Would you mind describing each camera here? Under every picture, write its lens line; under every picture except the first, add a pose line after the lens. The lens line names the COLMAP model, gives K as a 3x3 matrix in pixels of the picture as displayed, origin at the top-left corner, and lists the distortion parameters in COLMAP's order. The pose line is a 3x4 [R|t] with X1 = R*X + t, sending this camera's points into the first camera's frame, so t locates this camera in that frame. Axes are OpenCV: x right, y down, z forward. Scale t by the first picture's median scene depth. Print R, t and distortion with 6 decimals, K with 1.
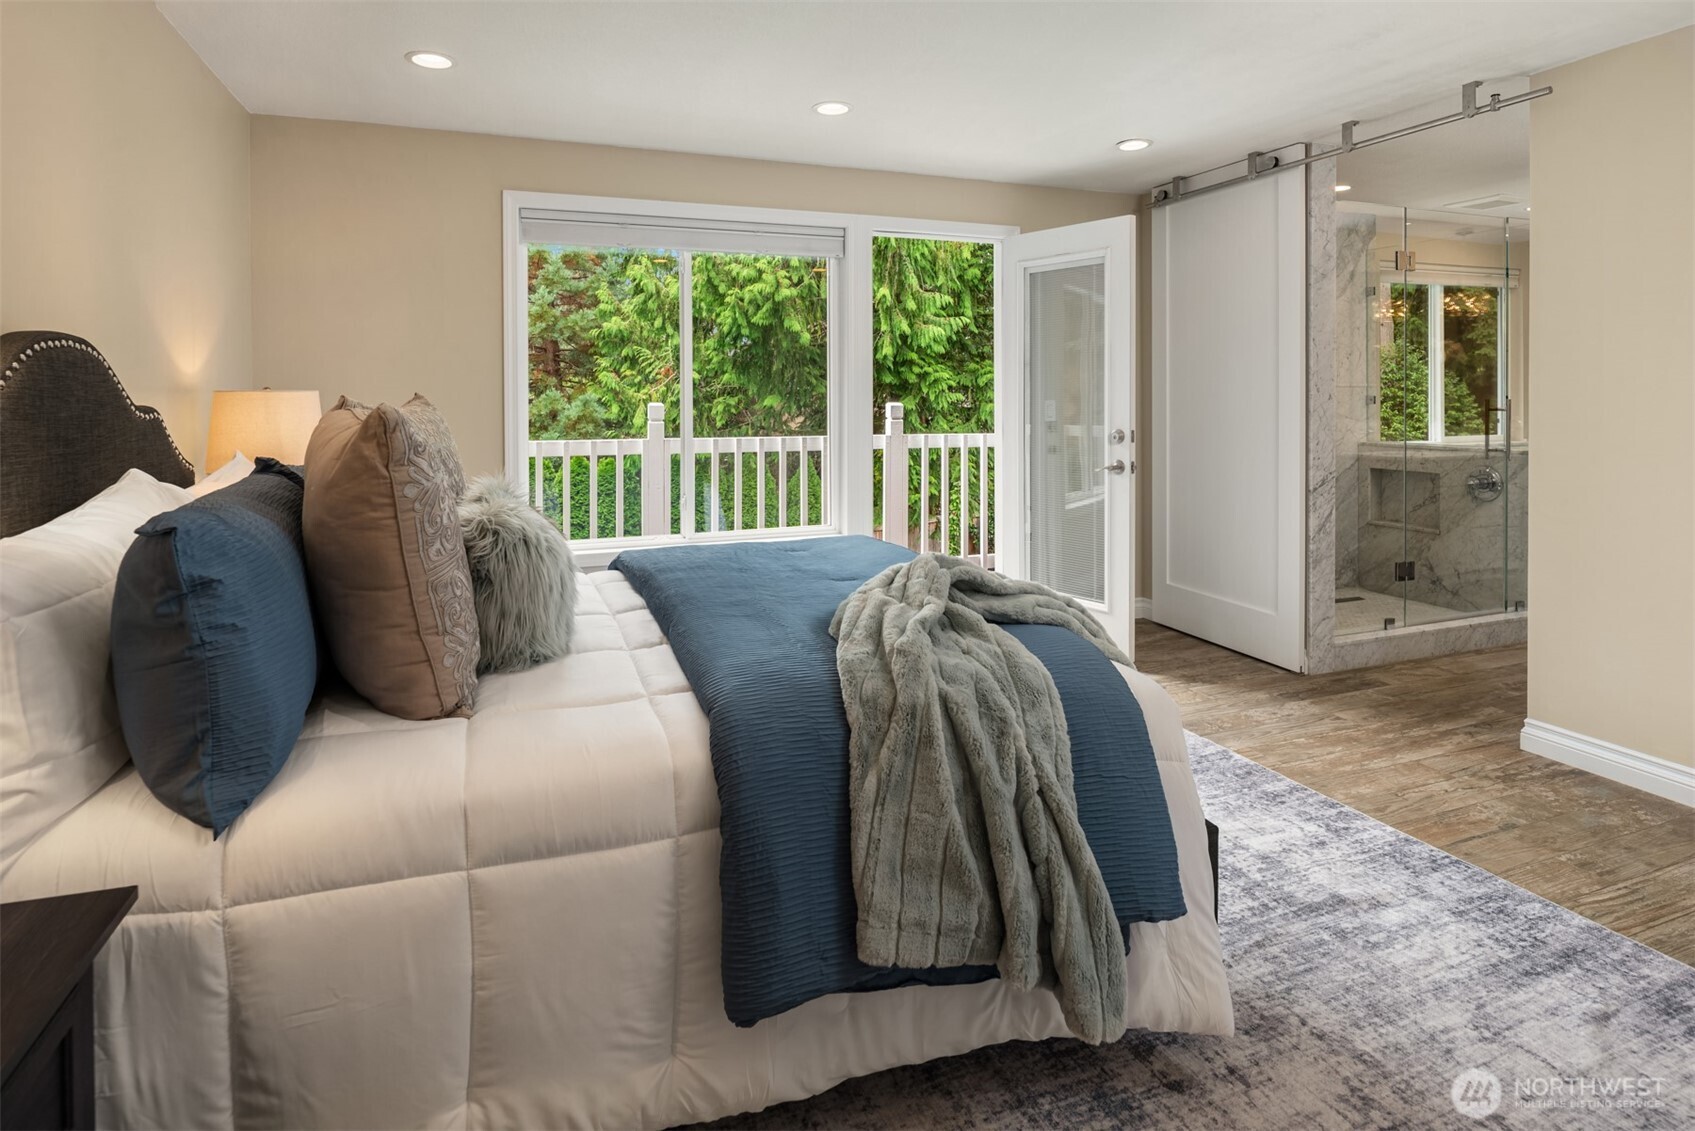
lens RADIAL K [[933.1, 0, 847.9], [0, 933.1, 405.0], [0, 0, 1]] dist [0.000016, -0.000256]
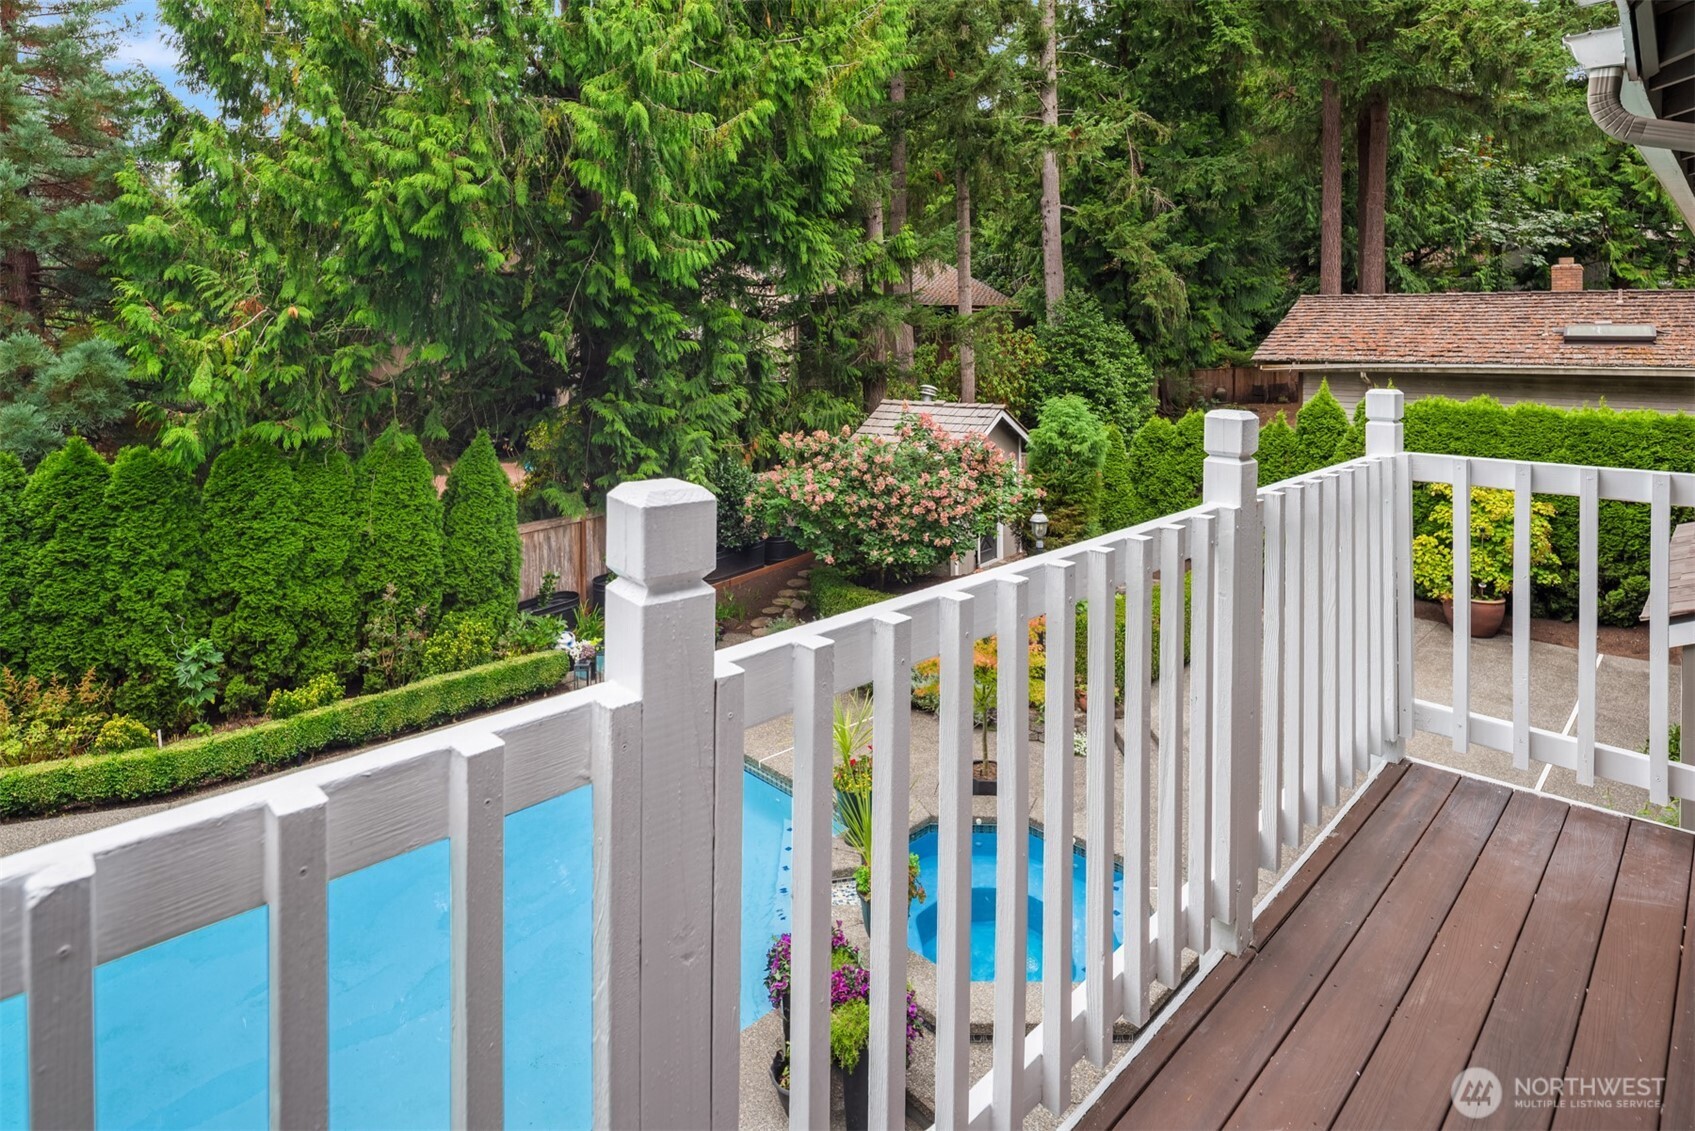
lens RADIAL K [[925.1, 0, 847.9], [0, 925.1, 335.4], [0, 0, 1]] dist [0.000400, -0.006408]
pose [[0.913824, 0.005760, 0.406069, -0.078497], [-0.001456, 0.999939, -0.010907, -0.009604], [-0.406107, 0.009376, 0.913777, 0.262253]]
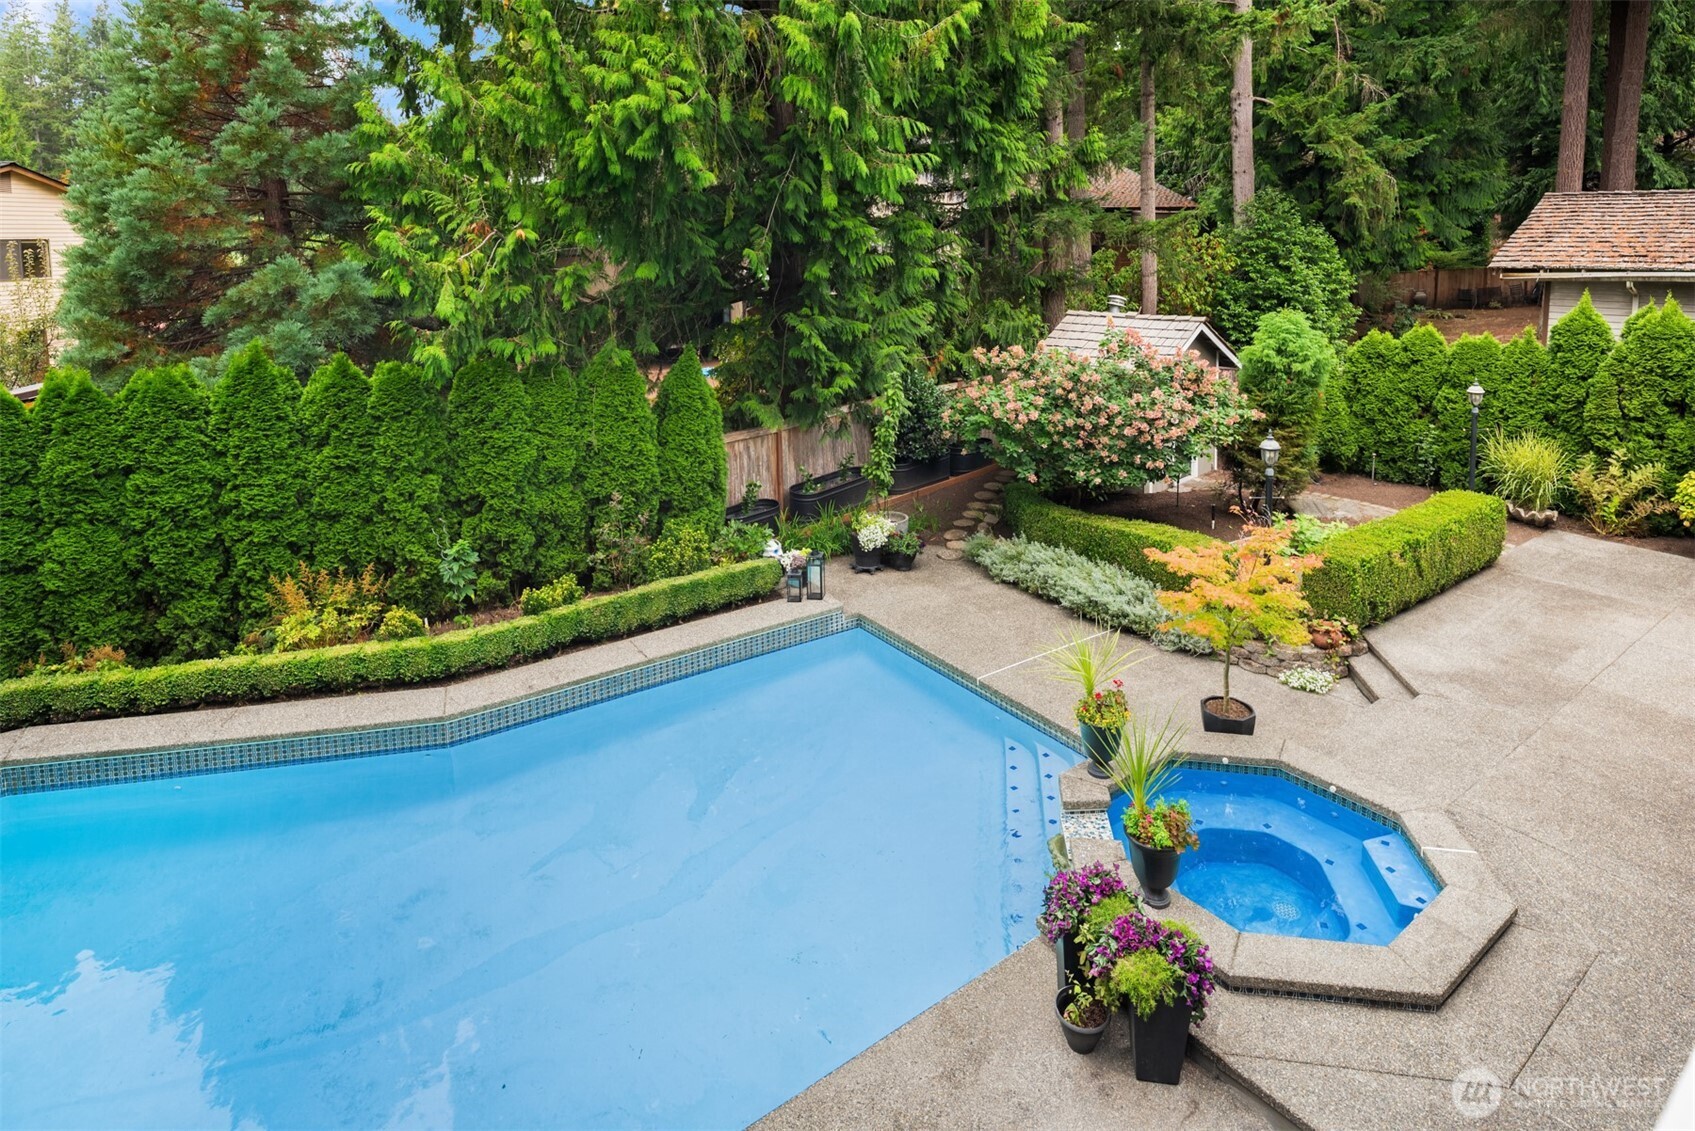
lens RADIAL K [[925.4, 0, 847.9], [0, 925.4, 321.9], [0, 0, 1]] dist [-0.000763, -0.001933]
pose [[0.965006, -0.029280, 0.260589, -0.115913], [0.008256, 0.996647, 0.081410, -0.021127], [-0.262098, -0.076410, 0.962011, 0.293540]]
